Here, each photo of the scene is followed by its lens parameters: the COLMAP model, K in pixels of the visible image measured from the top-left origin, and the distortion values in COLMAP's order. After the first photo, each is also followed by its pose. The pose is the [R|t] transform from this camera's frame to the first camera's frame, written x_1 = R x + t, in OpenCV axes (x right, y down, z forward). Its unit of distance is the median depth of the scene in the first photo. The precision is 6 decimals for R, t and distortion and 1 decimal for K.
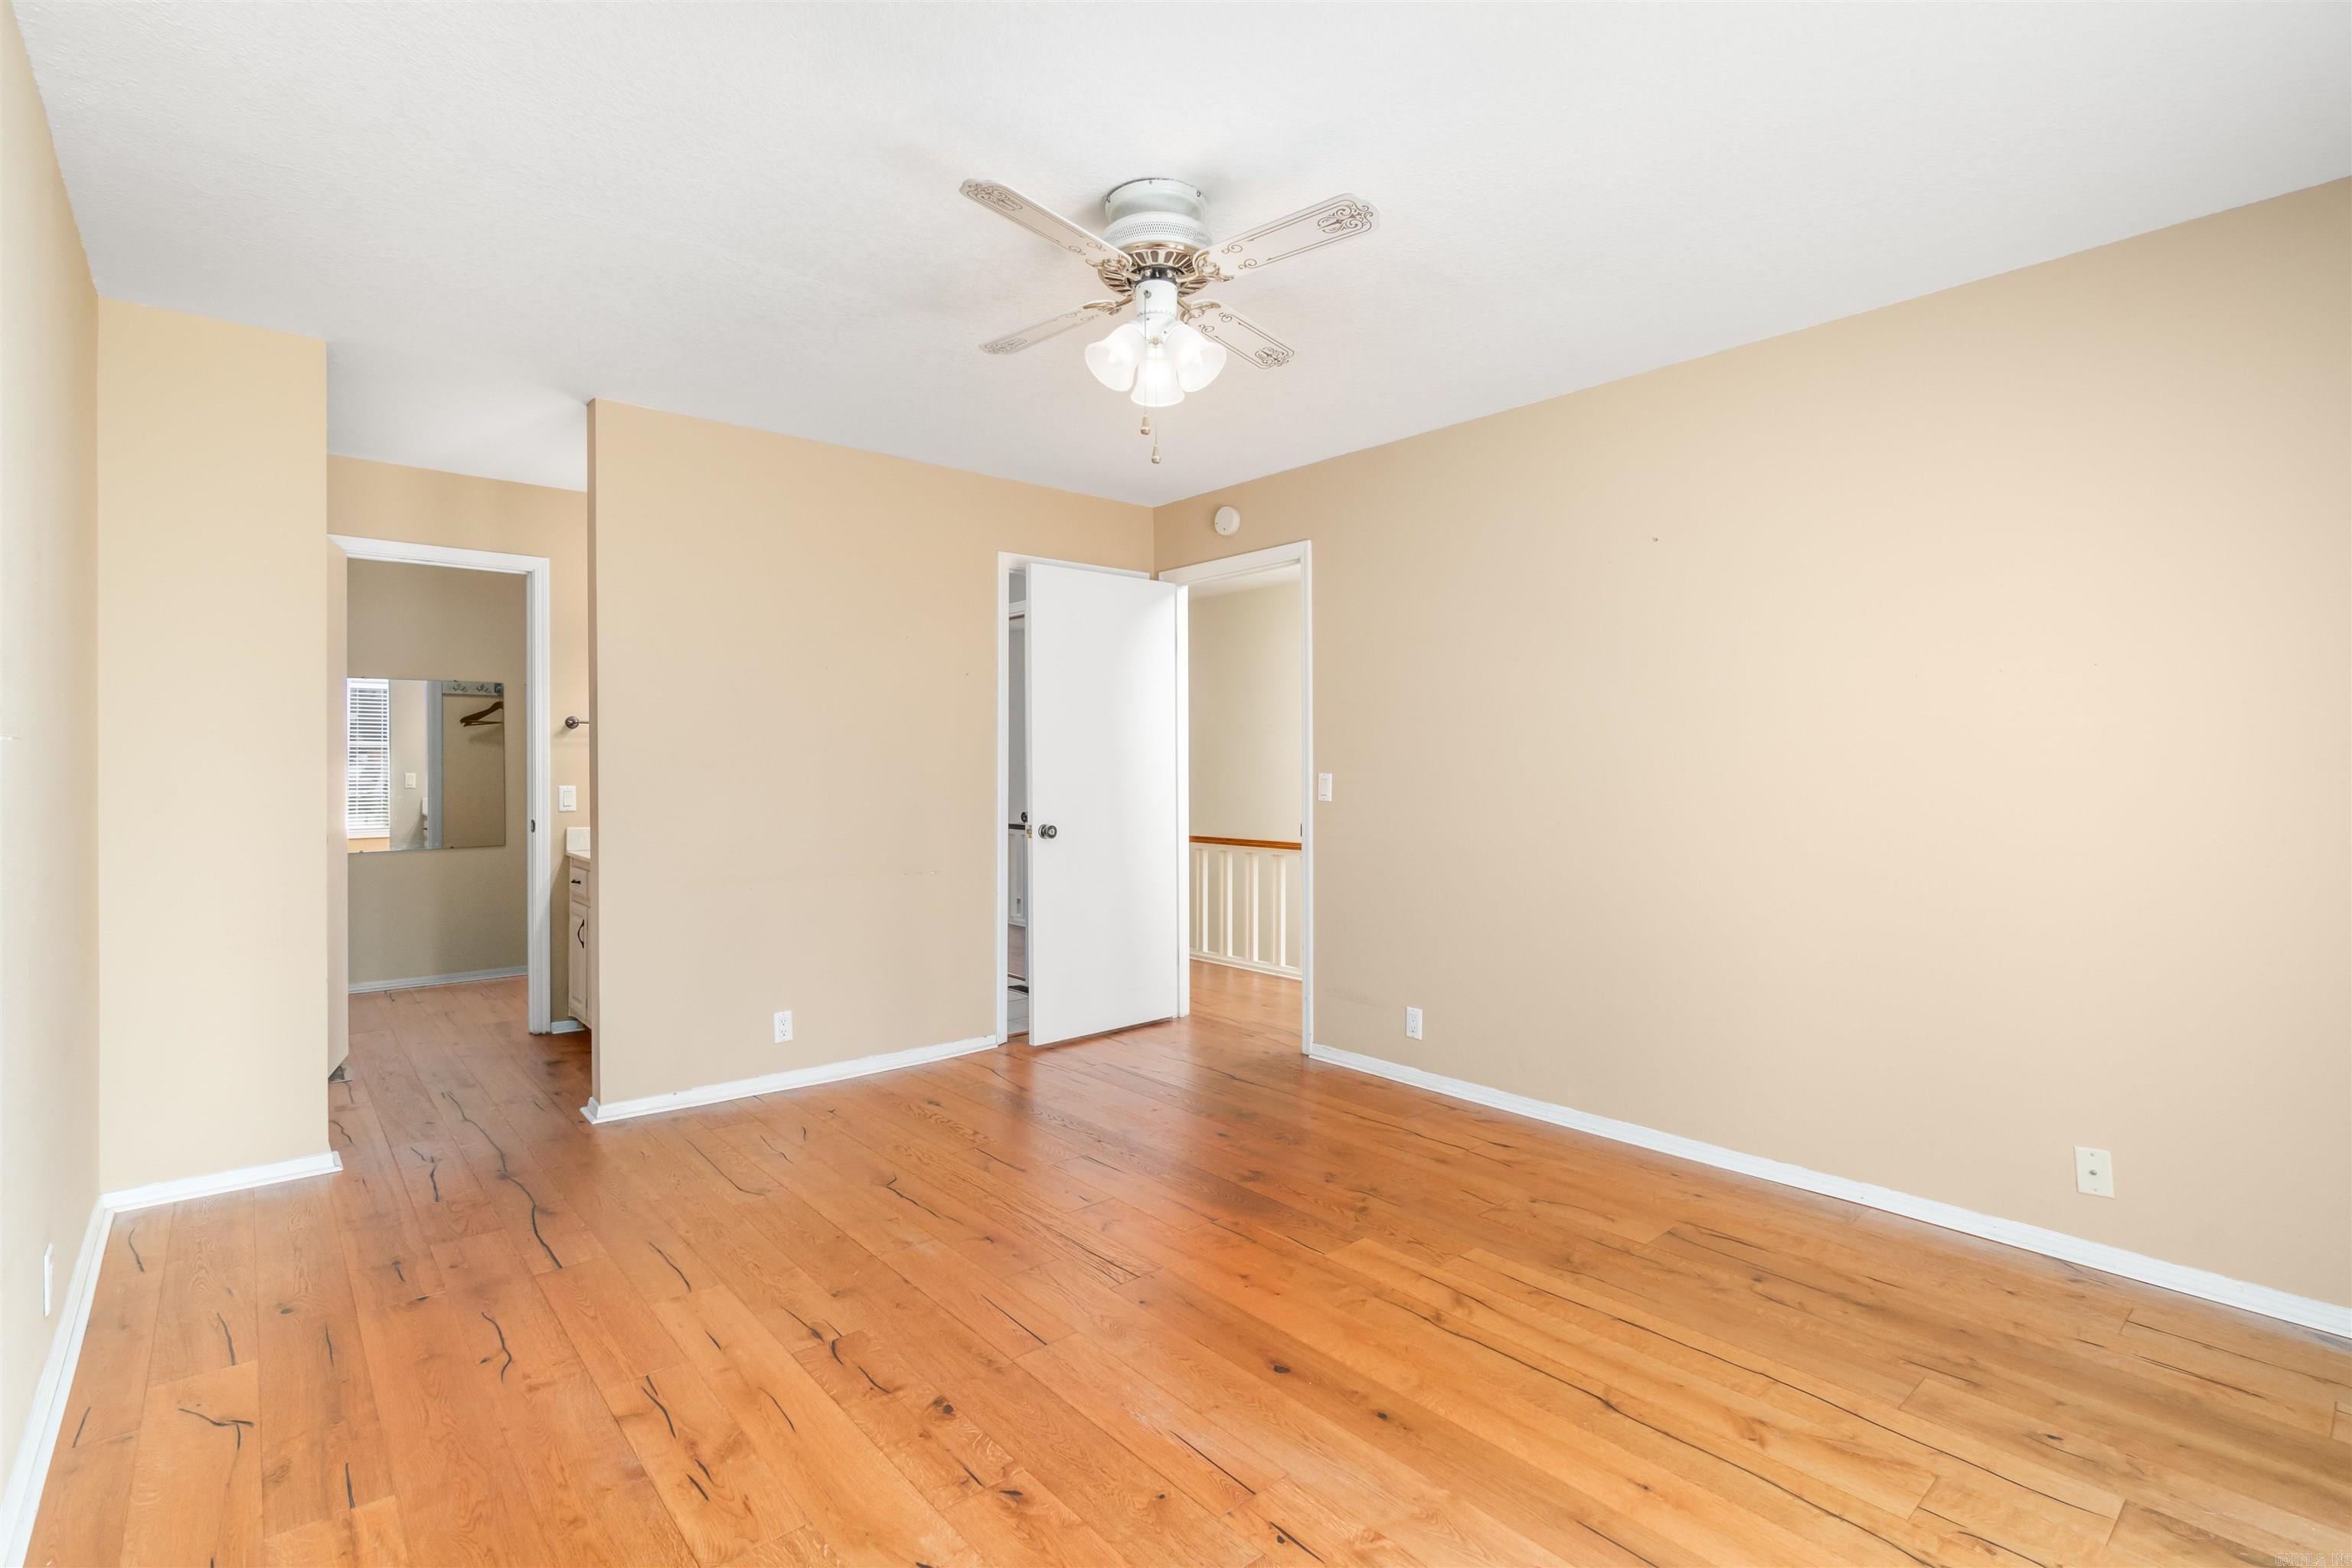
lens RADIAL K [[1095.6, 0, 1174.7], [0, 1095.6, 783.5], [0, 0, 1]] dist [0.002256, -0.000136]
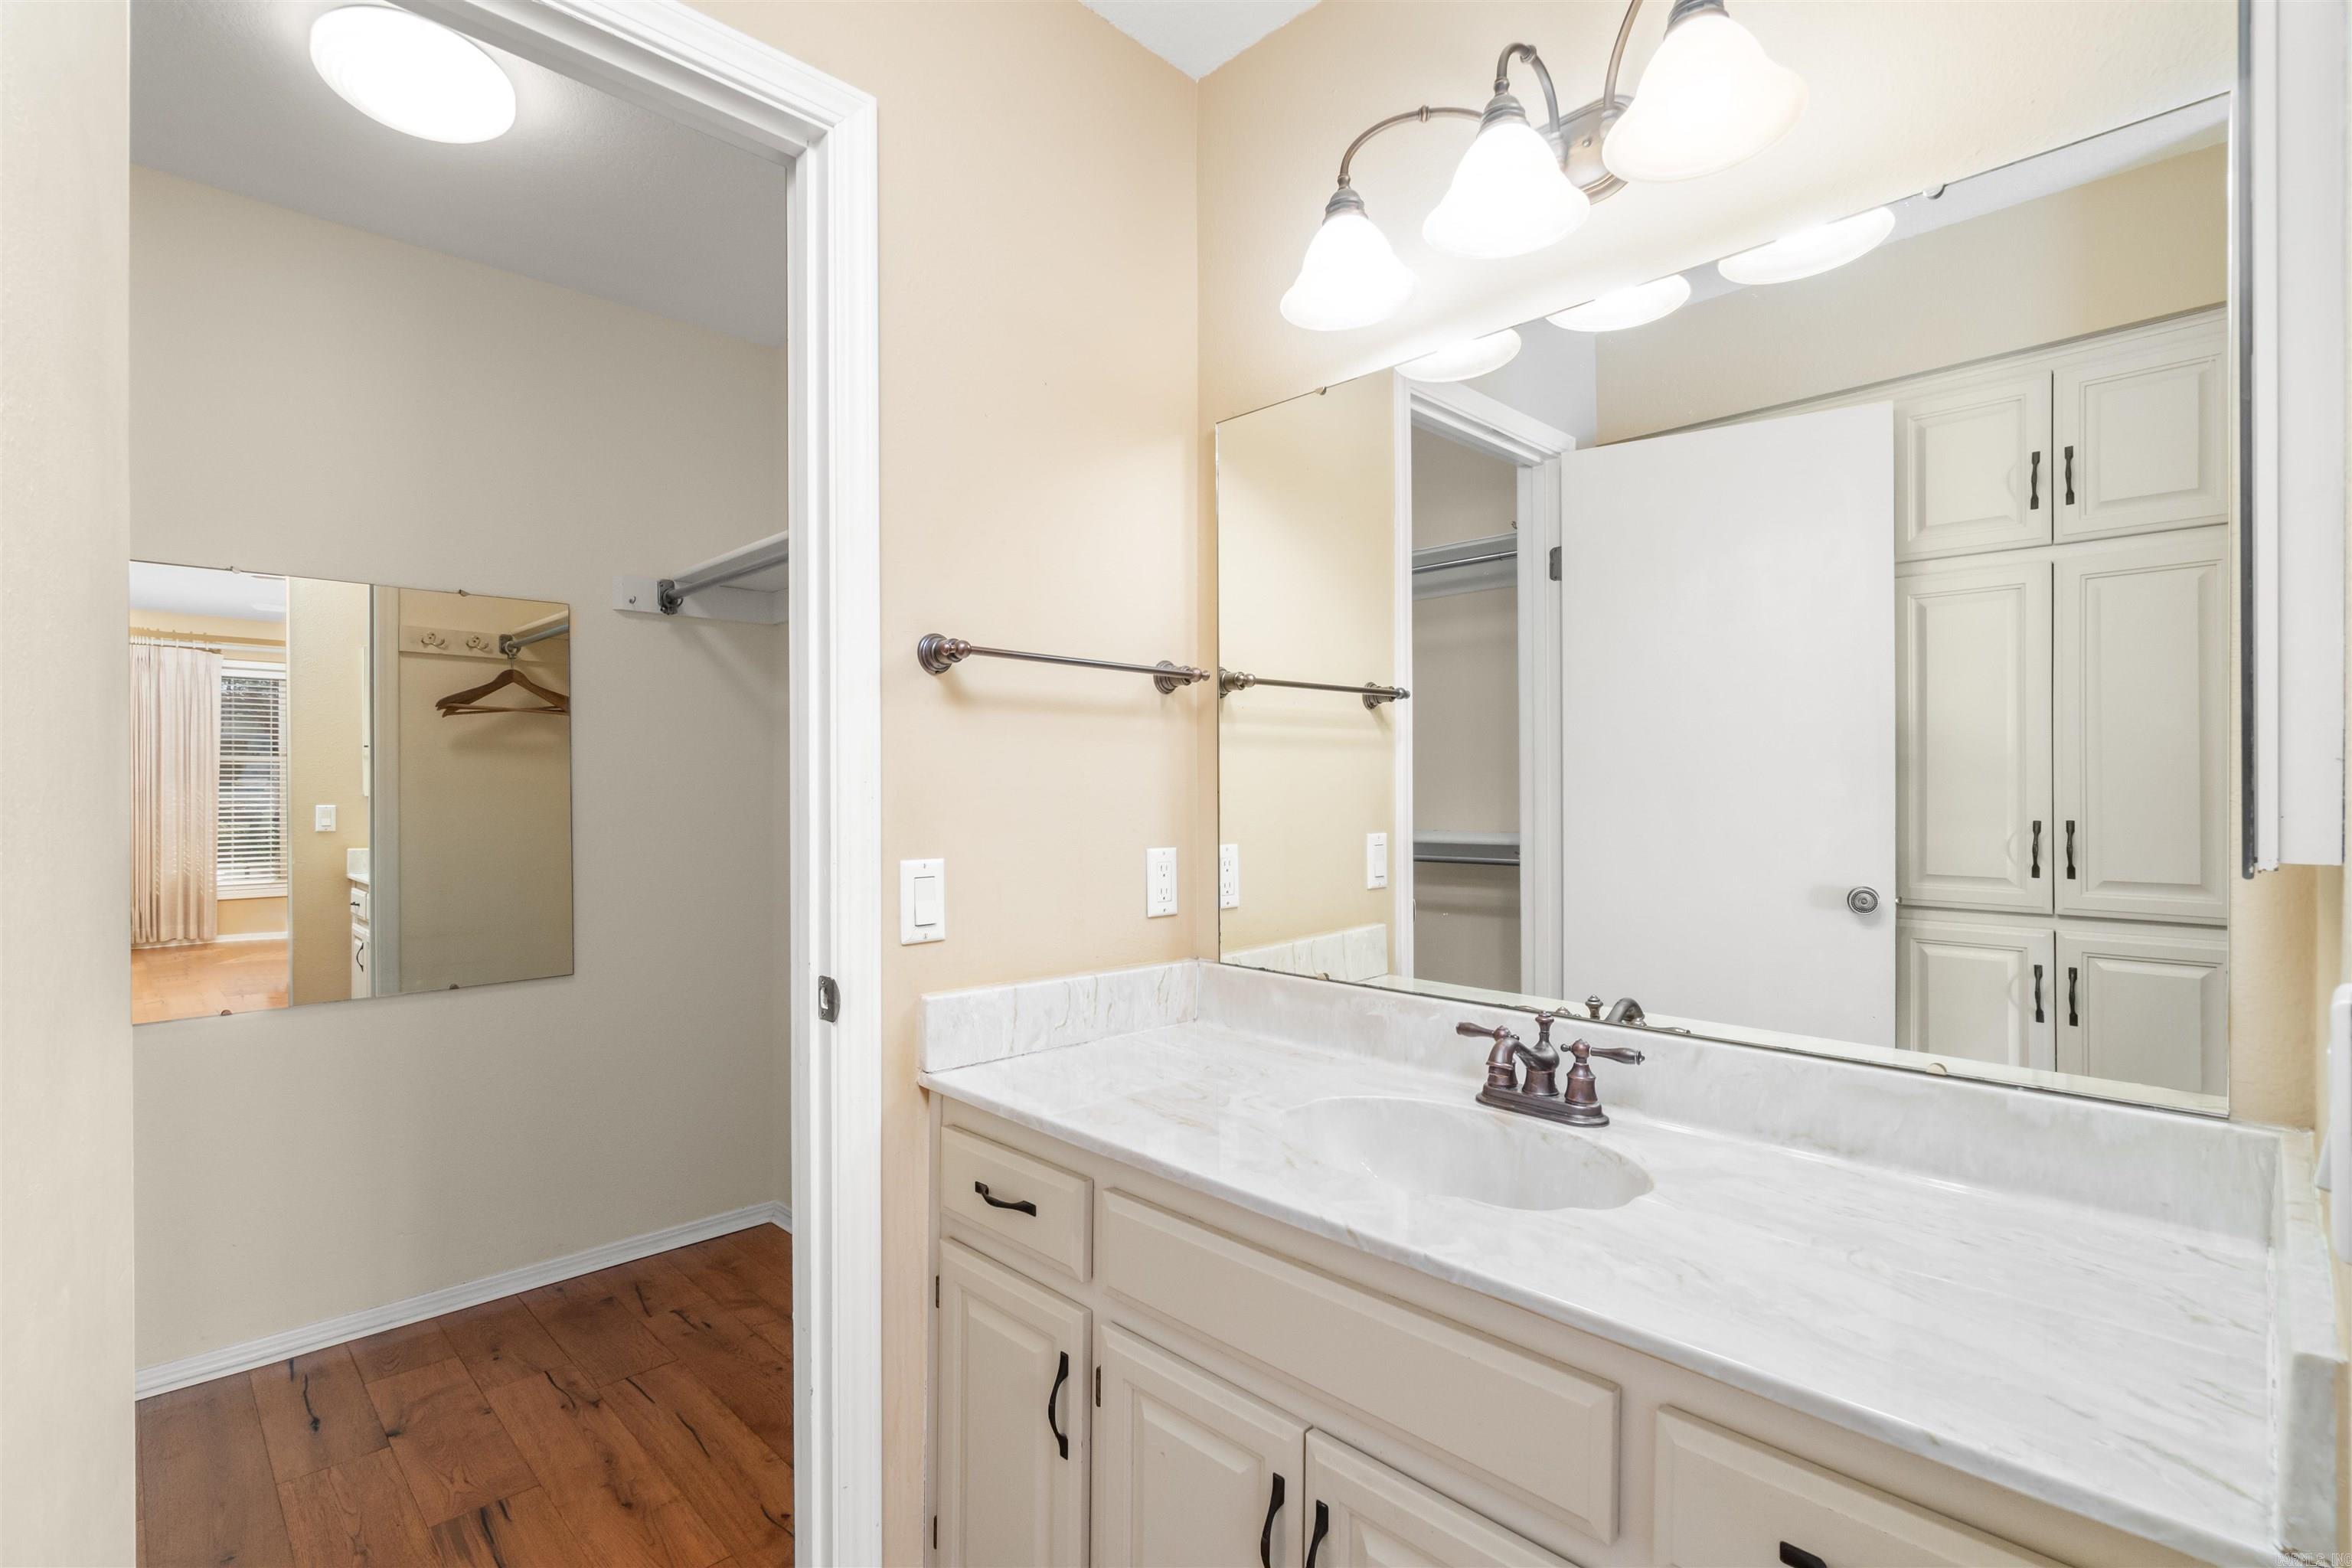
lens RADIAL K [[1095.6, 0, 1167.2], [0, 1095.6, 789.2], [0, 0, 1]] dist [0.002256, -0.000136]
pose [[0.998167, -0.007347, 0.060065, -0.342762], [0.008142, 0.999882, -0.013004, -0.008832], [-0.059962, 0.013470, 0.998110, 0.471243]]
